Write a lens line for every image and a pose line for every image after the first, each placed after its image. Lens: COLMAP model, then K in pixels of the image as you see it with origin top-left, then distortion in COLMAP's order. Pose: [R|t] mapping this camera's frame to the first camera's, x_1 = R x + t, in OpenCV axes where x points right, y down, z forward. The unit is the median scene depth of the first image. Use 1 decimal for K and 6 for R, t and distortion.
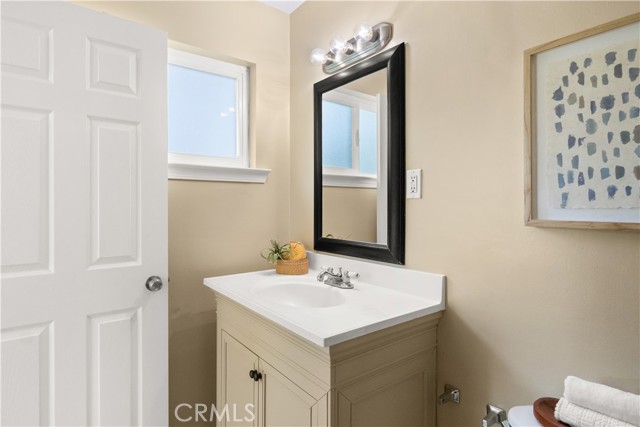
lens RADIAL K [[338.9, 0, 320.0], [0, 338.9, 213.5], [0, 0, 1]] dist [-0.000493, 0.000031]
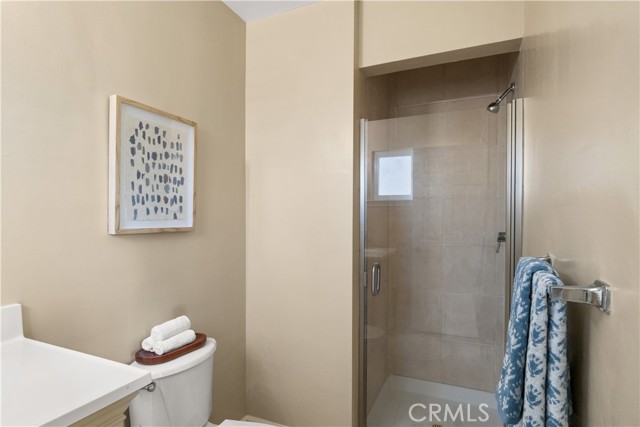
lens RADIAL K [[338.9, 0, 320.0], [0, 338.9, 213.5], [0, 0, 1]] dist [-0.000493, 0.000031]
pose [[-0.483744, -0.006865, 0.875183, -0.954121], [0.001693, 0.999960, 0.008780, -0.056773], [-0.875208, 0.005729, -0.483713, 1.047421]]
